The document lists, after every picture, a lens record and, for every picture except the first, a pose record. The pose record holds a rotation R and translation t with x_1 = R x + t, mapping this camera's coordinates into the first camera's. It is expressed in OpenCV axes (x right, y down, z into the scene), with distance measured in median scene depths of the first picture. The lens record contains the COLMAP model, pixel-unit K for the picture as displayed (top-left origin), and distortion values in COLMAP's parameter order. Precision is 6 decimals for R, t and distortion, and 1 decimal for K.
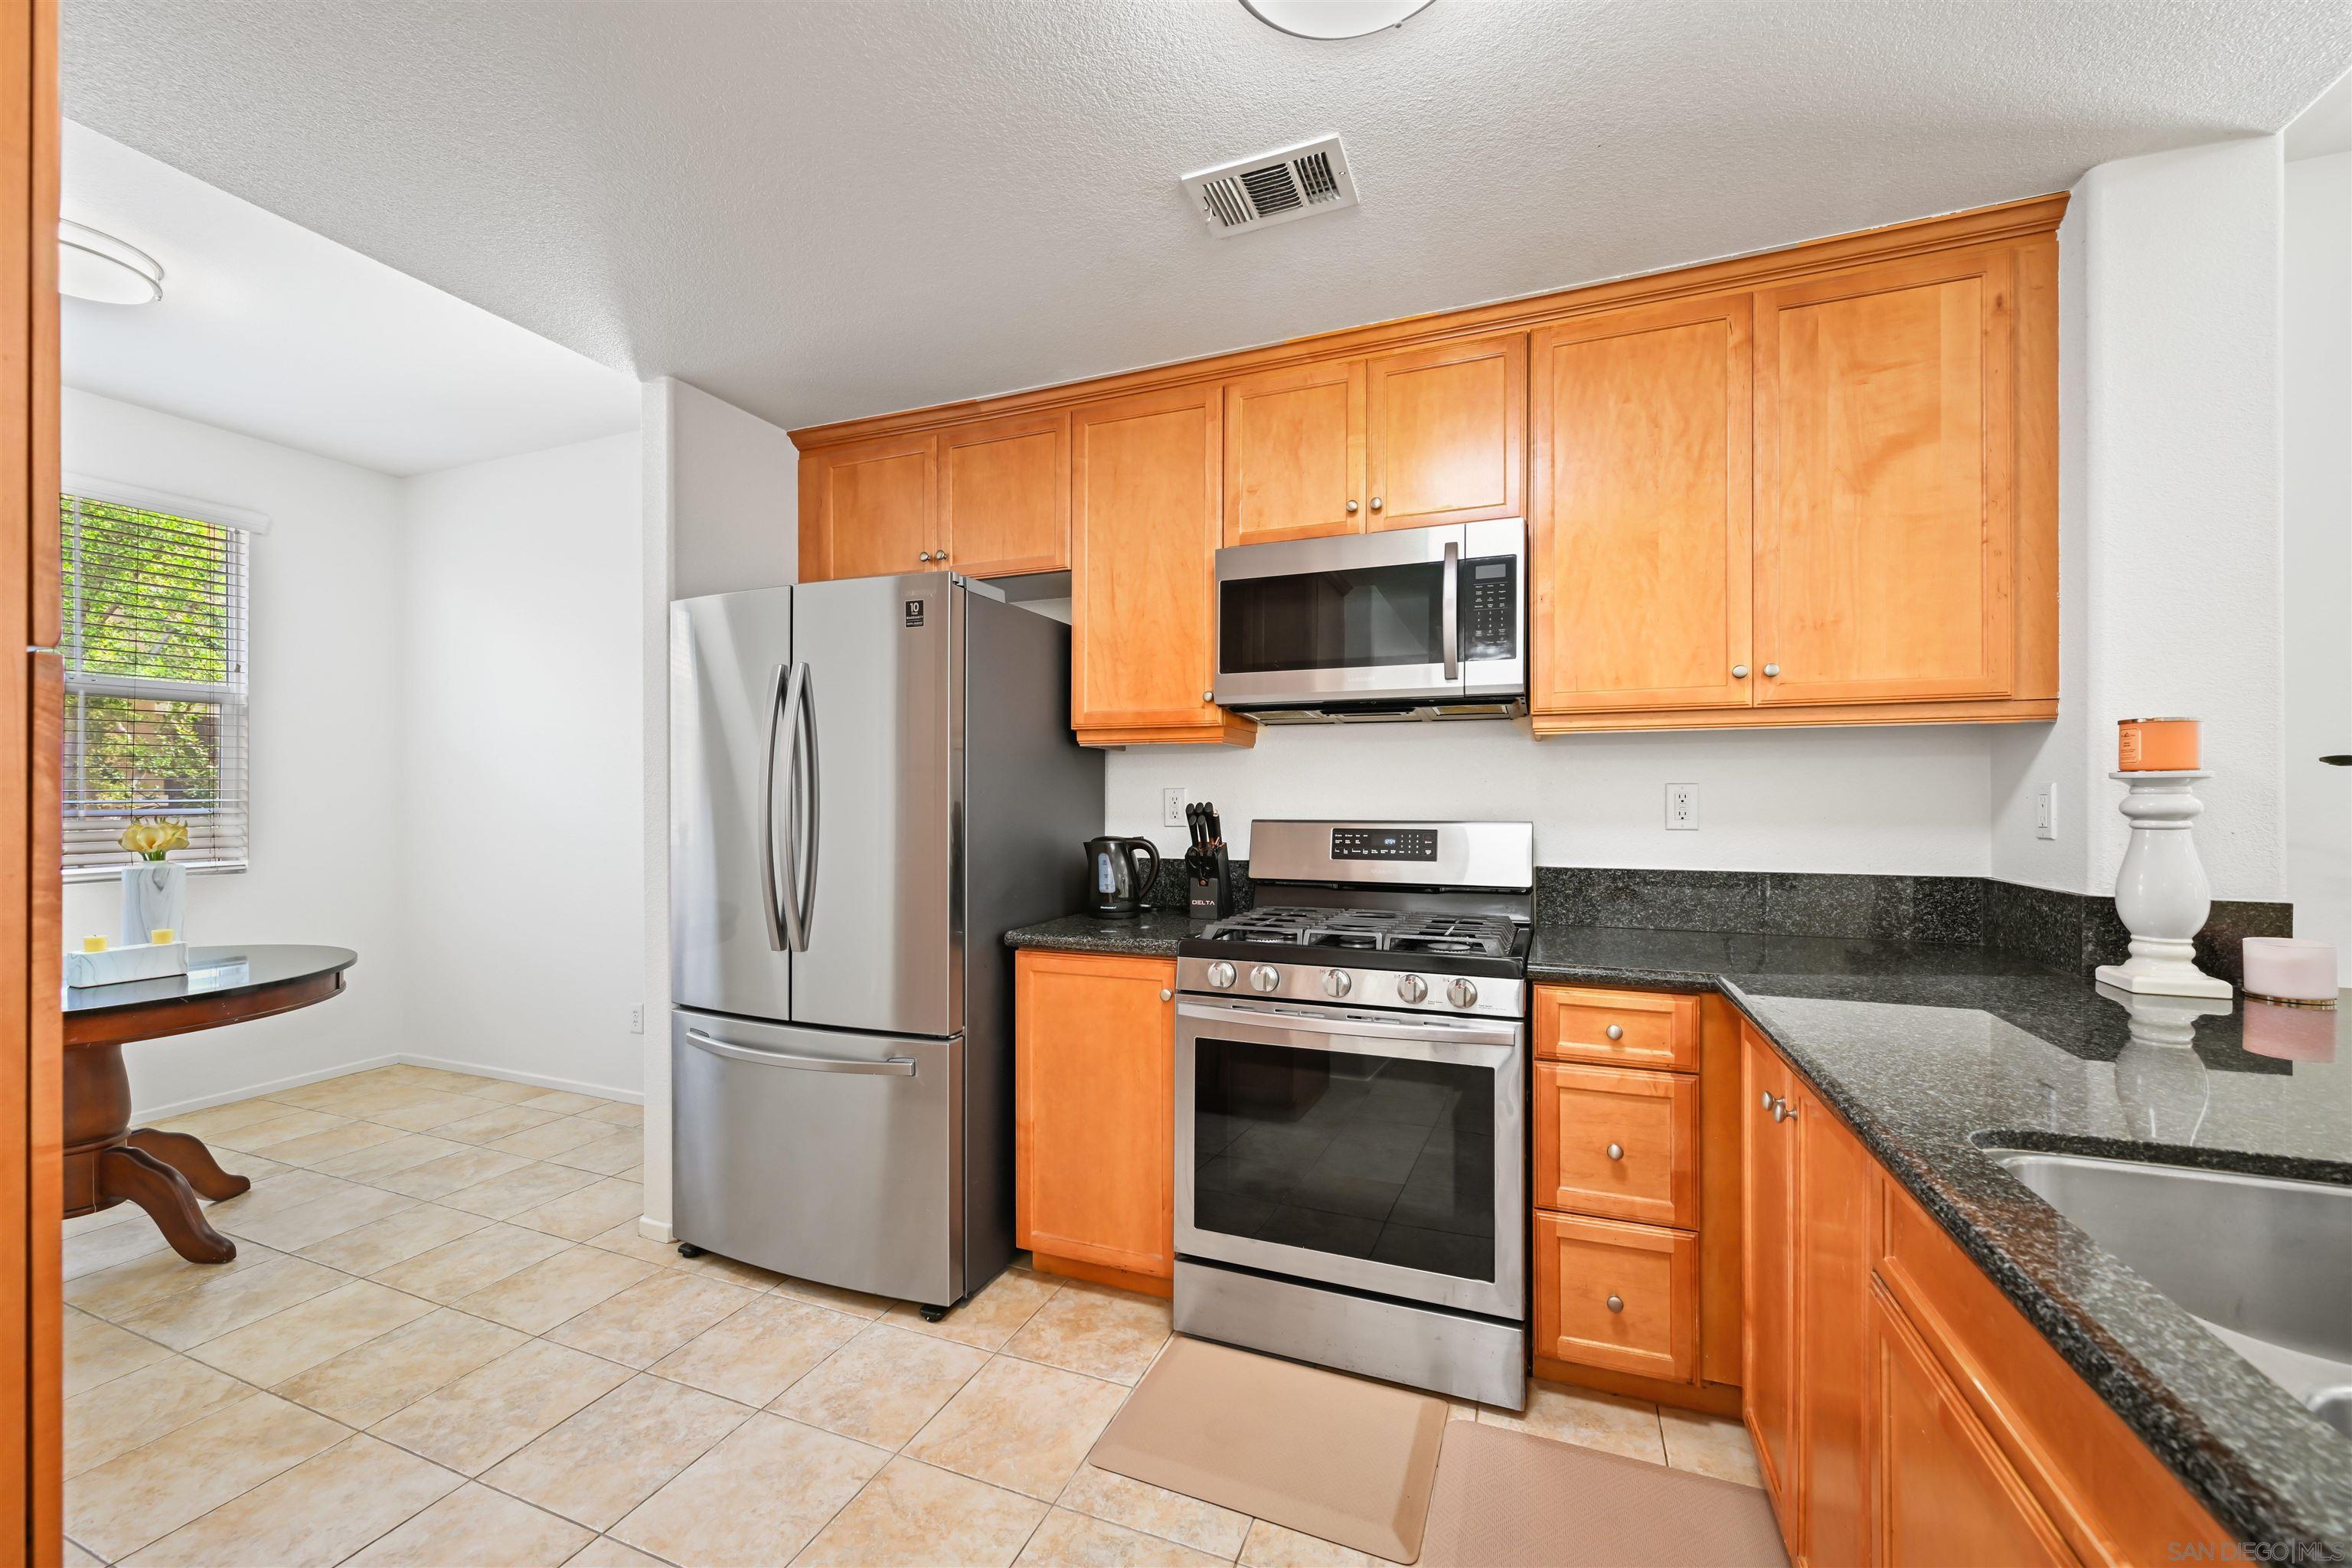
lens RADIAL K [[916.1, 0, 1194.2], [0, 916.1, 795.5], [0, 0, 1]] dist [-0.005306, 0.000314]
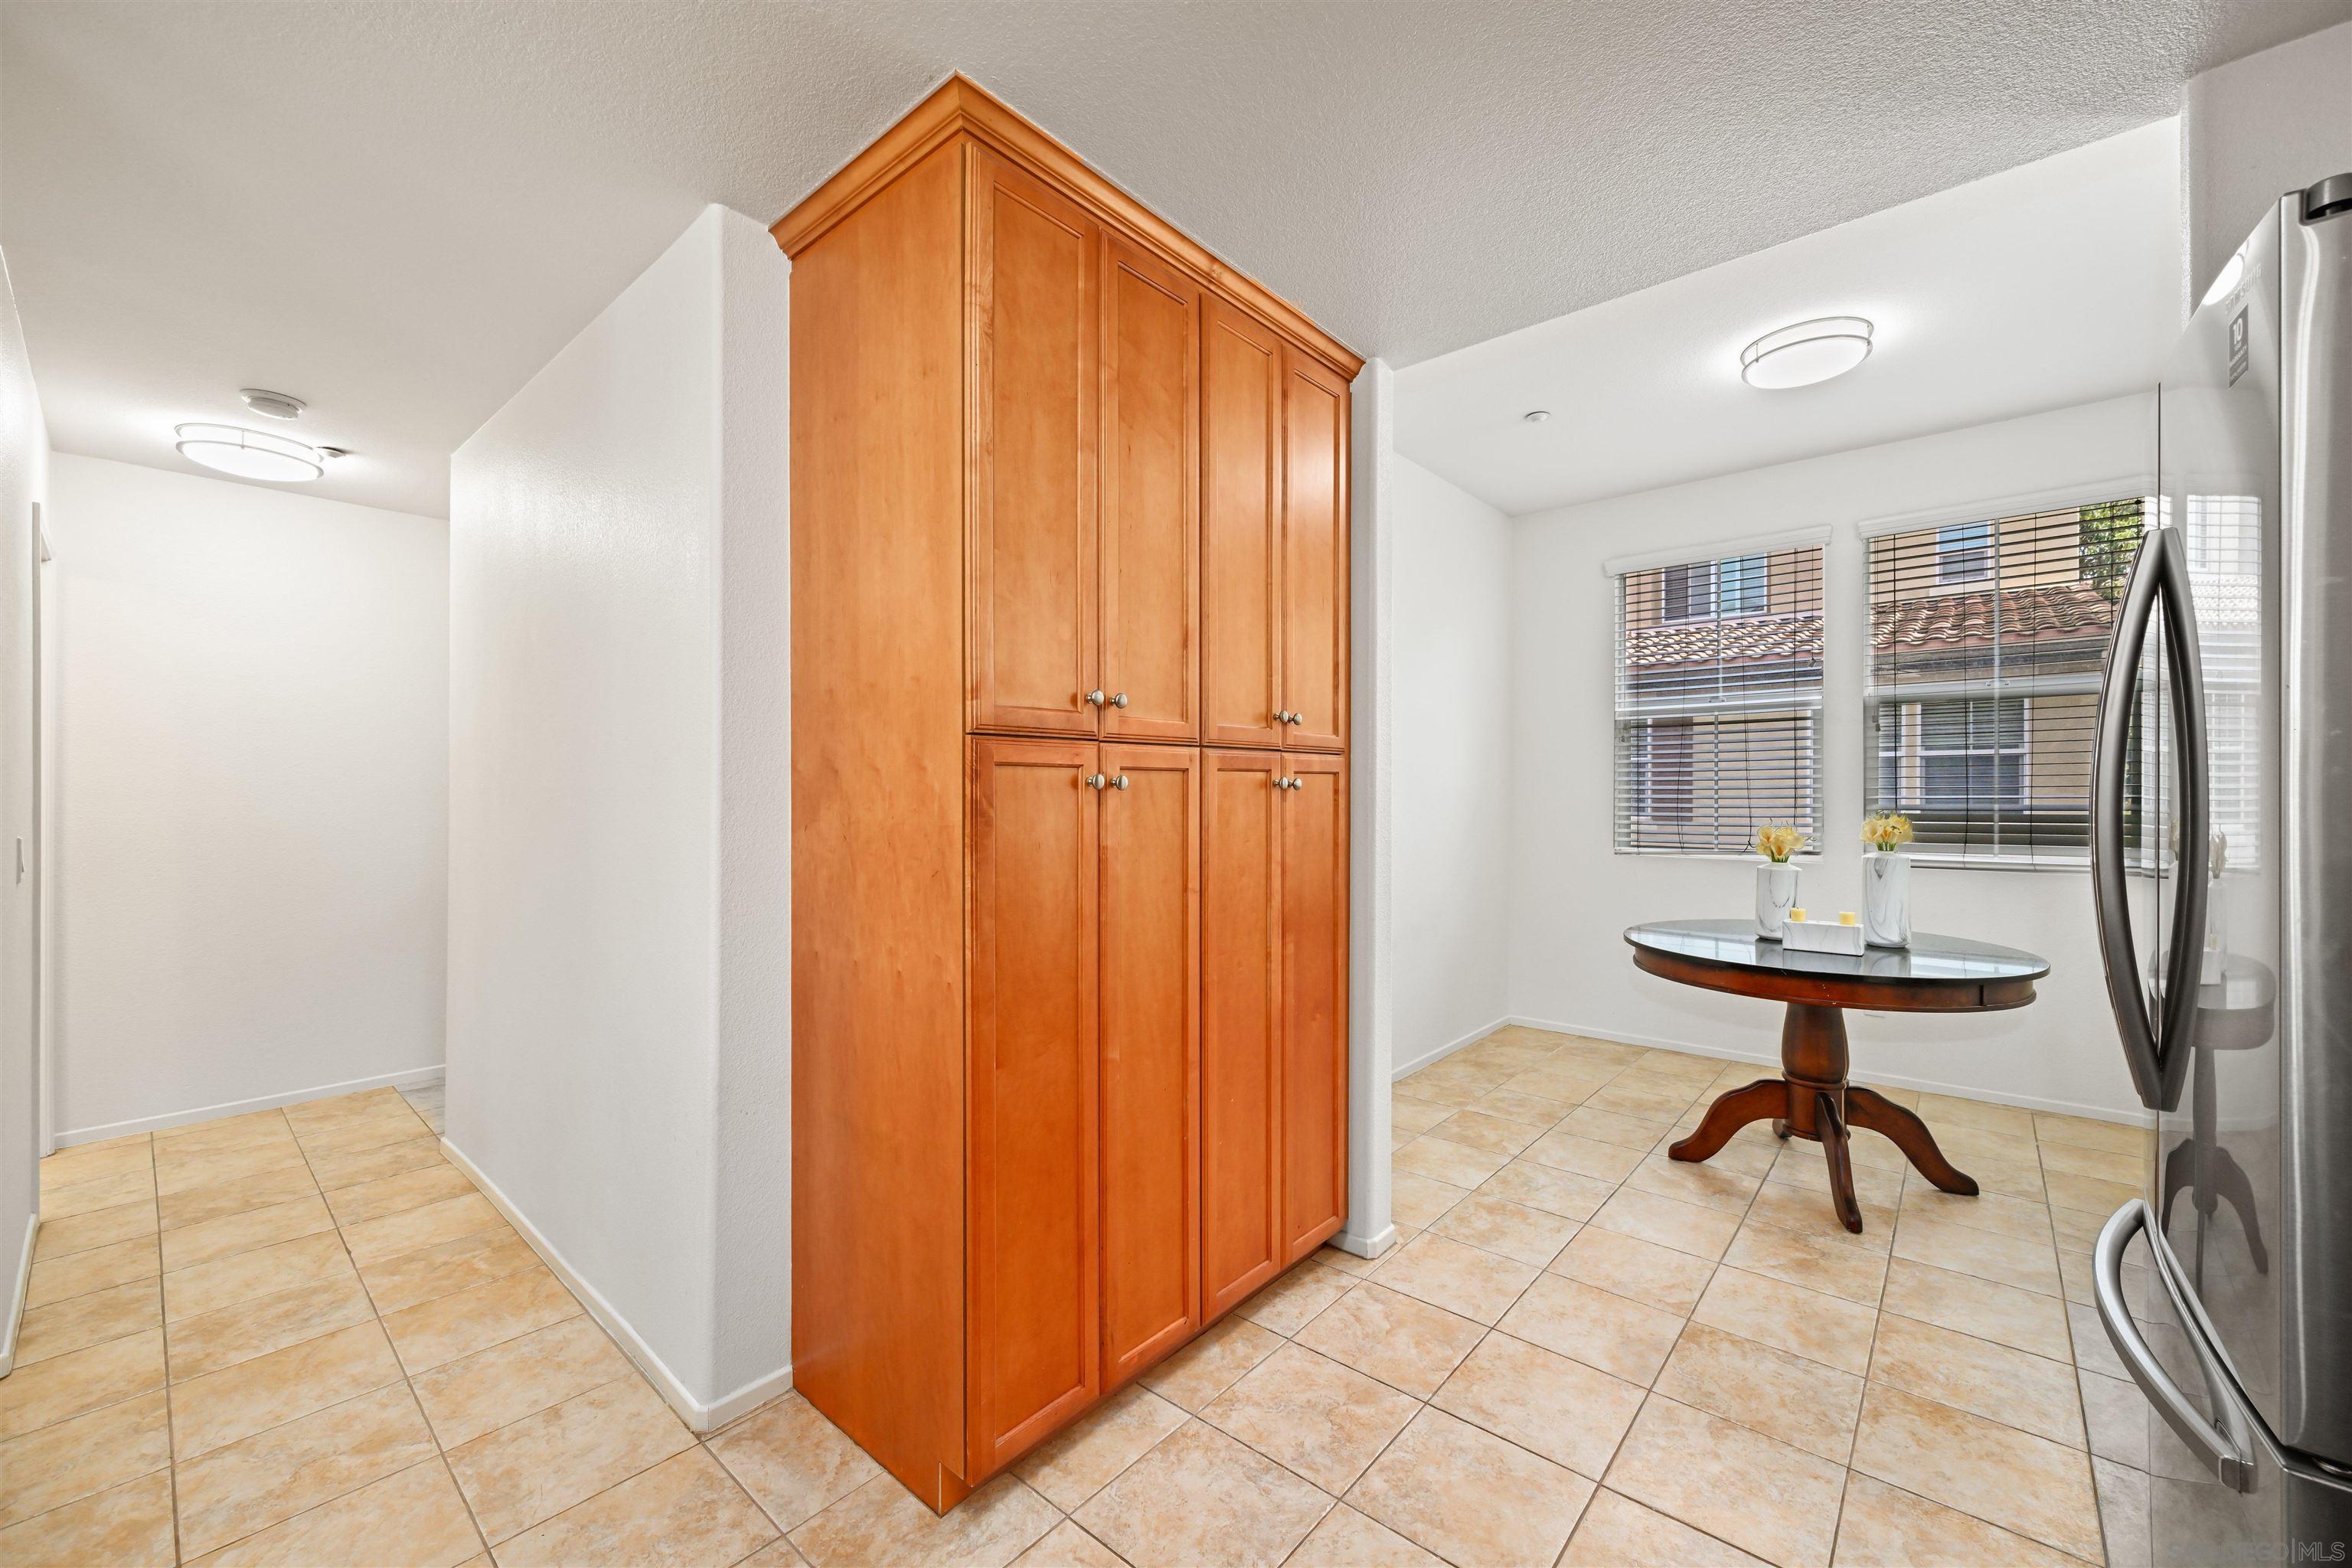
lens RADIAL K [[916.1, 0, 1185.7], [0, 916.1, 782.6], [0, 0, 1]] dist [-0.005306, 0.000314]
pose [[-0.328934, -0.004900, -0.944340, 0.232467], [-0.003011, 0.999987, -0.004140, -0.009014], [0.944348, 0.001482, -0.328944, 0.687072]]
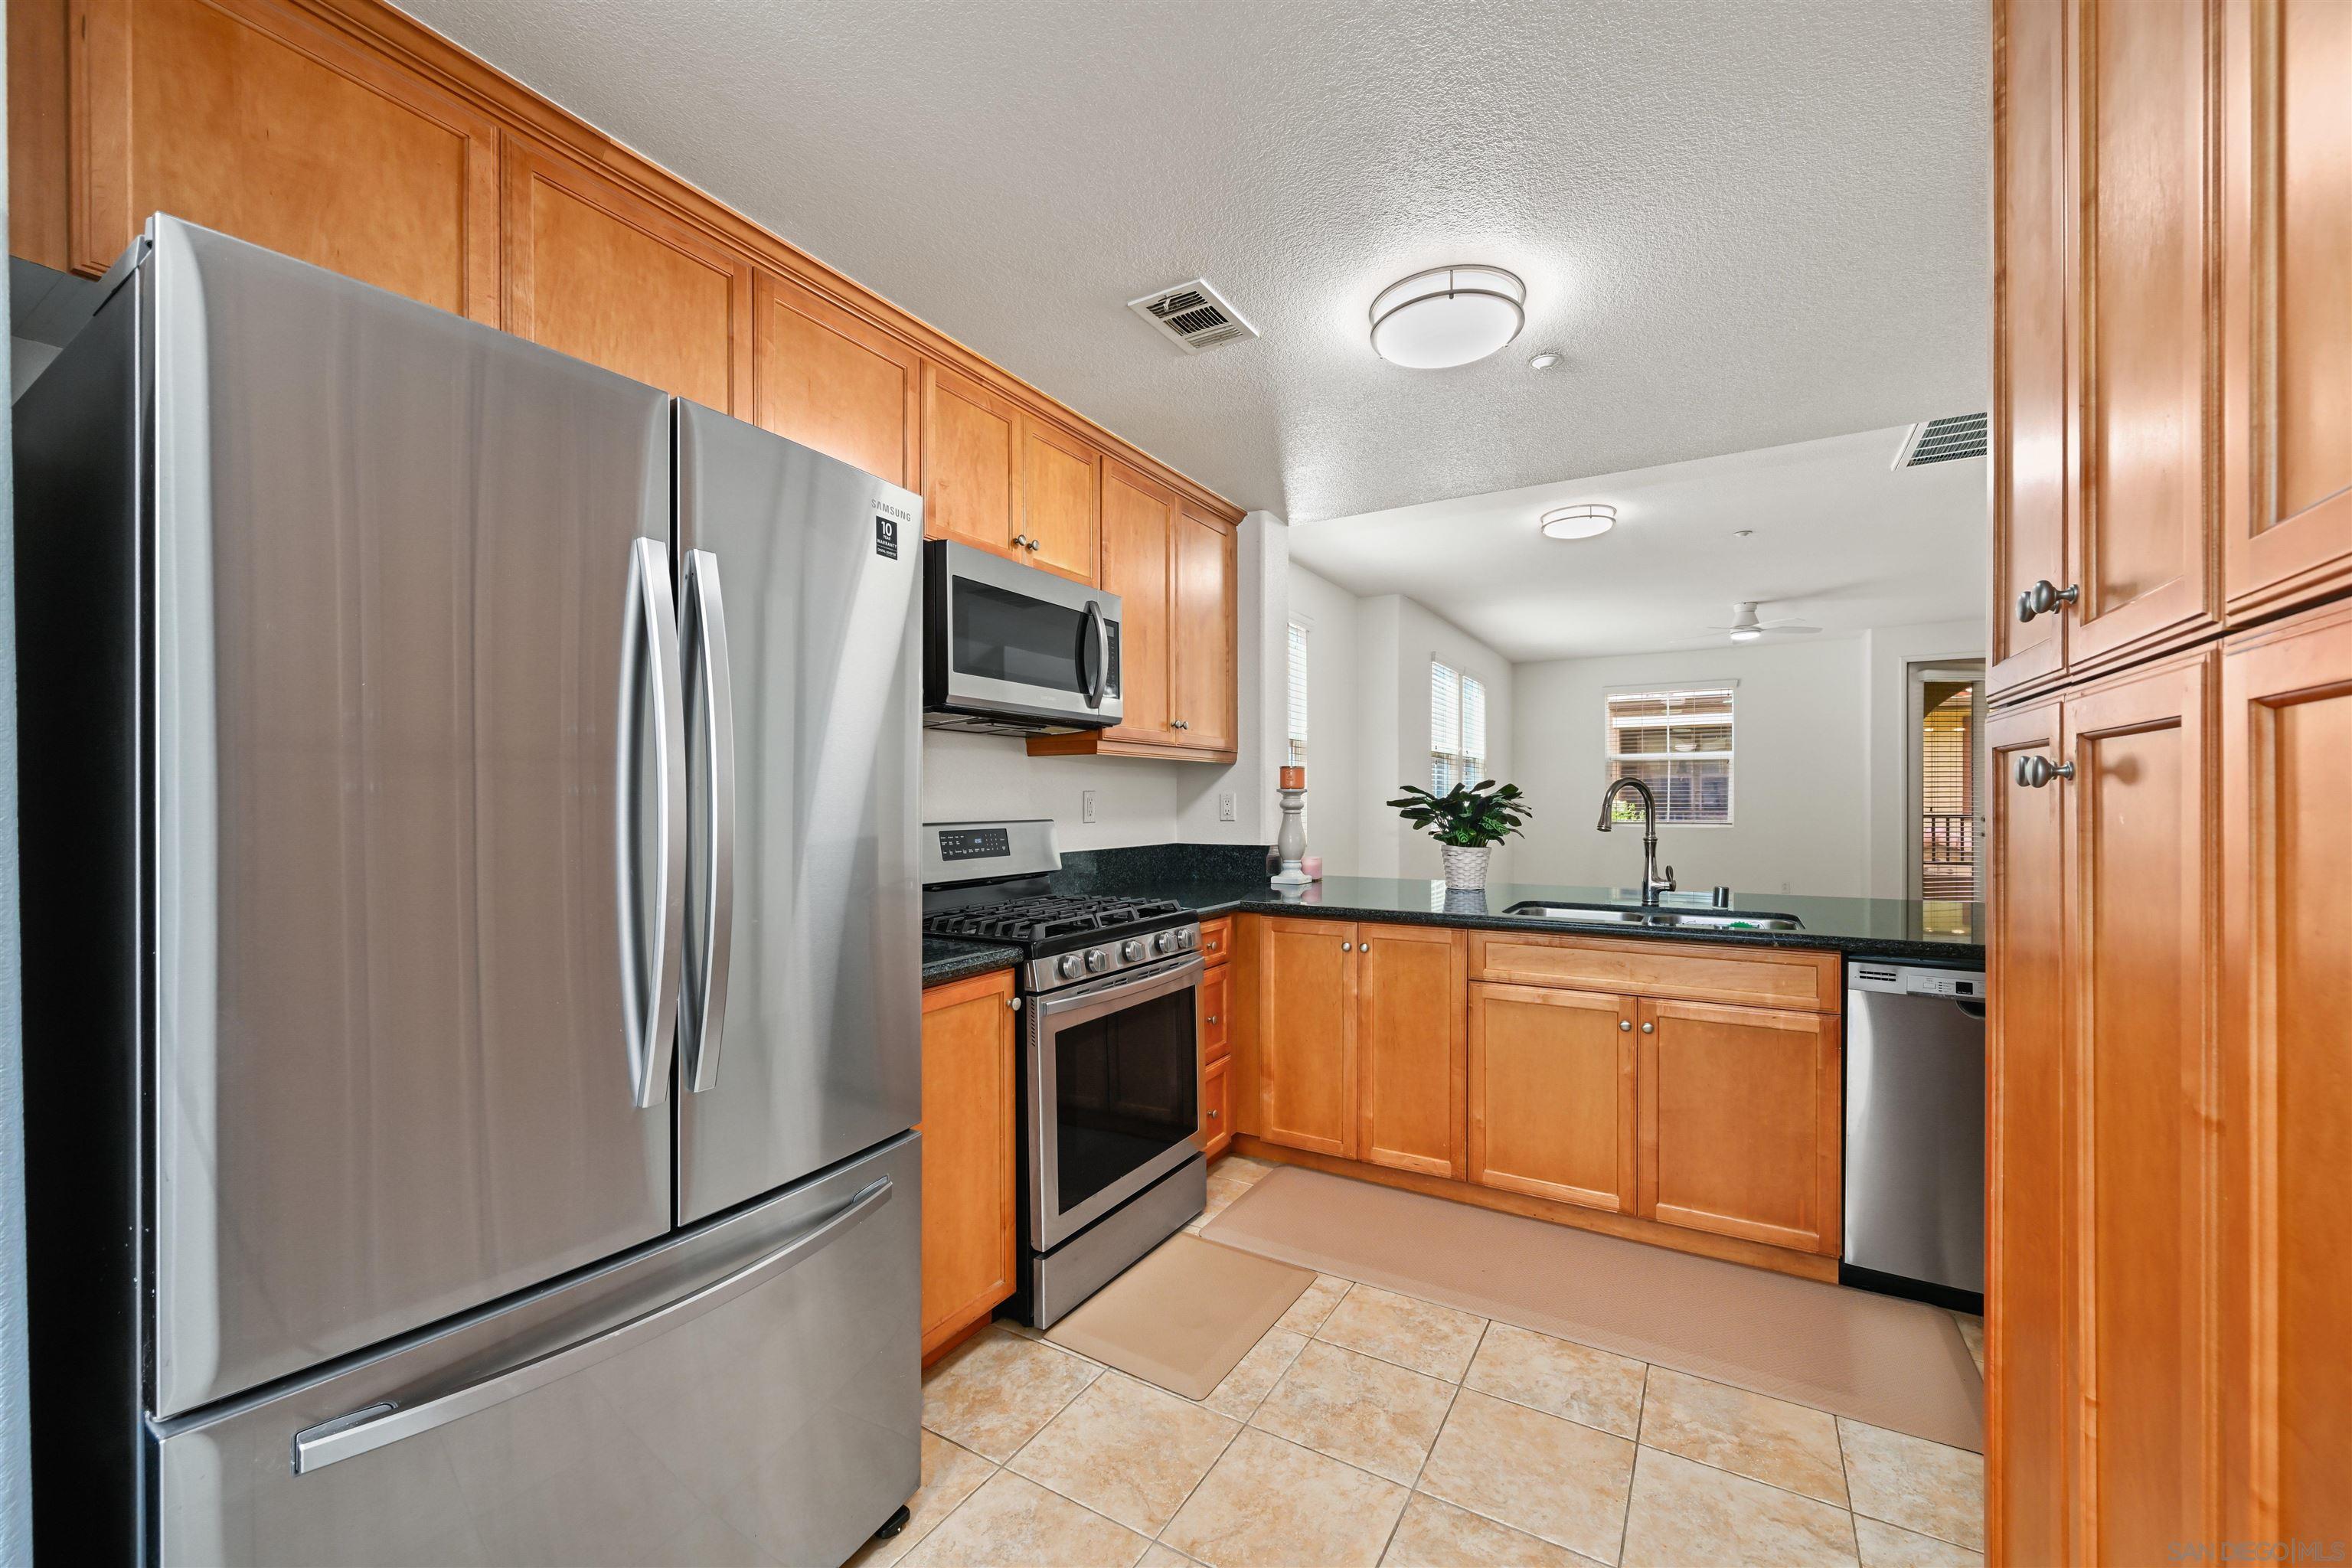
lens RADIAL K [[916.1, 0, 1183.4], [0, 916.1, 803.4], [0, 0, 1]] dist [-0.005306, 0.000314]
pose [[0.164978, -0.004143, 0.986289, -0.953229], [0.000379, 0.999991, 0.004138, 0.000824], [-0.986297, -0.000309, 0.164978, 0.659503]]
